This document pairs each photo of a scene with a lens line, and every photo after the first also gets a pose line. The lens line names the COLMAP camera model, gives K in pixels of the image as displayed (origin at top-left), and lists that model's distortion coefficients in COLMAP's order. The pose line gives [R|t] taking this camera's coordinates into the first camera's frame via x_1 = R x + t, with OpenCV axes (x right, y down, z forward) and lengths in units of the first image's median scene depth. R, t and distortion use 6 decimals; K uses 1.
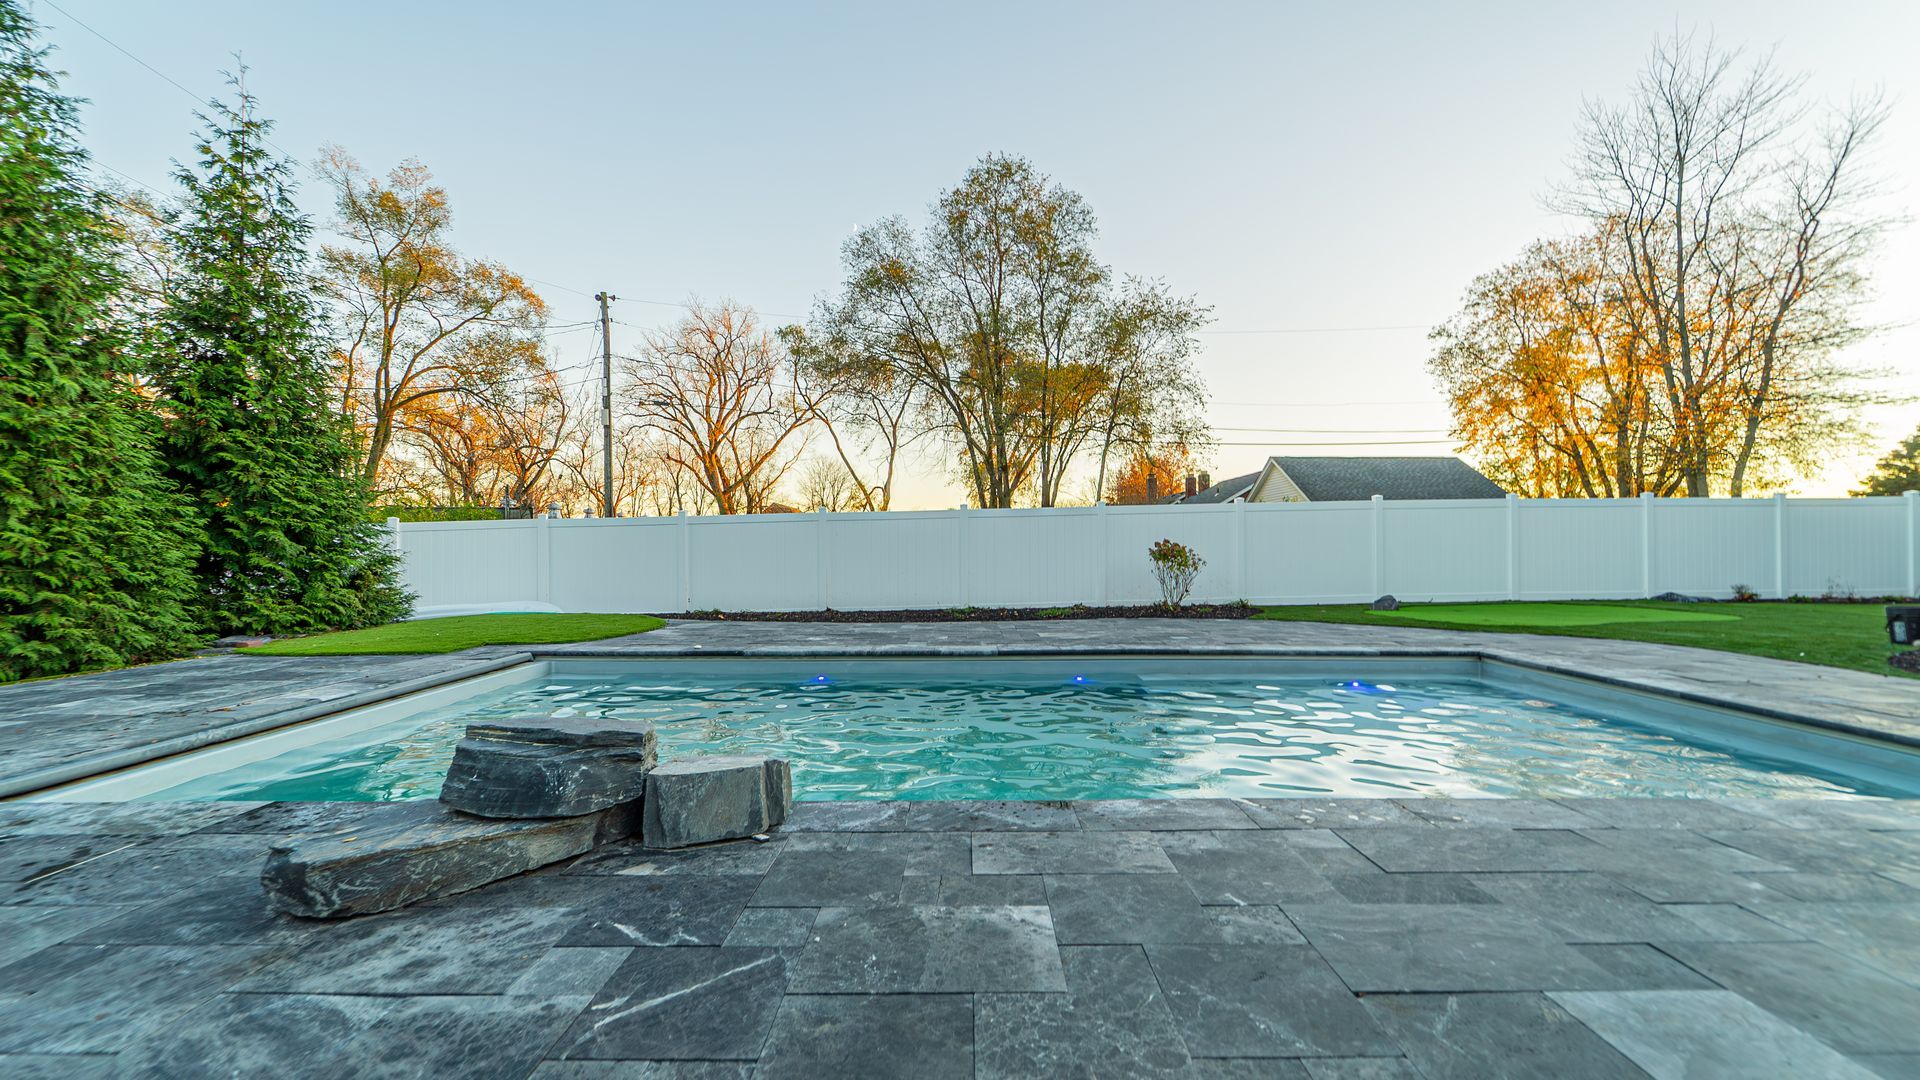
lens RADIAL K [[769.0, 0, 961.9], [0, 769.0, 546.5], [0, 0, 1]] dist [0.002134, -0.000520]
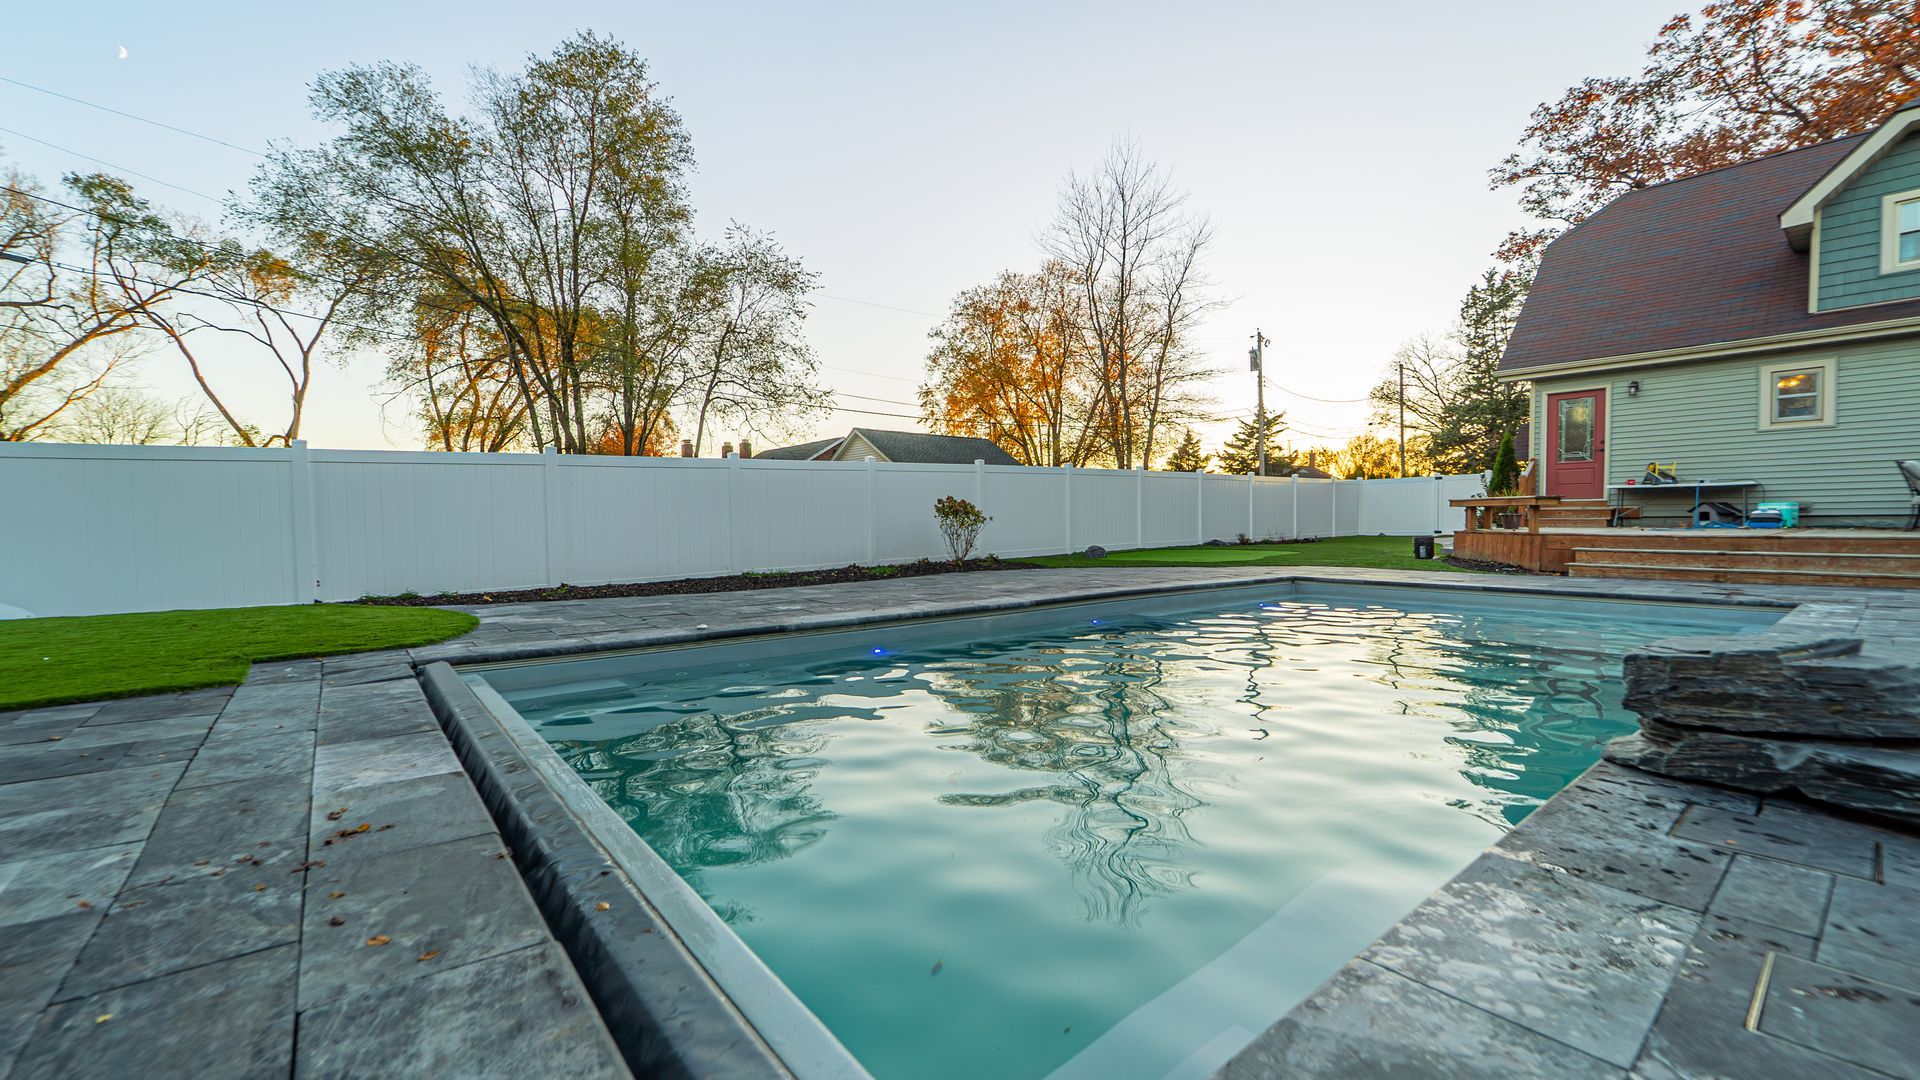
lens RADIAL K [[769.0, 0, 961.9], [0, 769.0, 546.5], [0, 0, 1]] dist [0.002134, -0.000520]
pose [[0.783073, -0.025195, 0.621419, -0.155588], [0.004023, 0.999363, 0.035449, 0.009569], [-0.621916, -0.025260, 0.782676, 0.086134]]
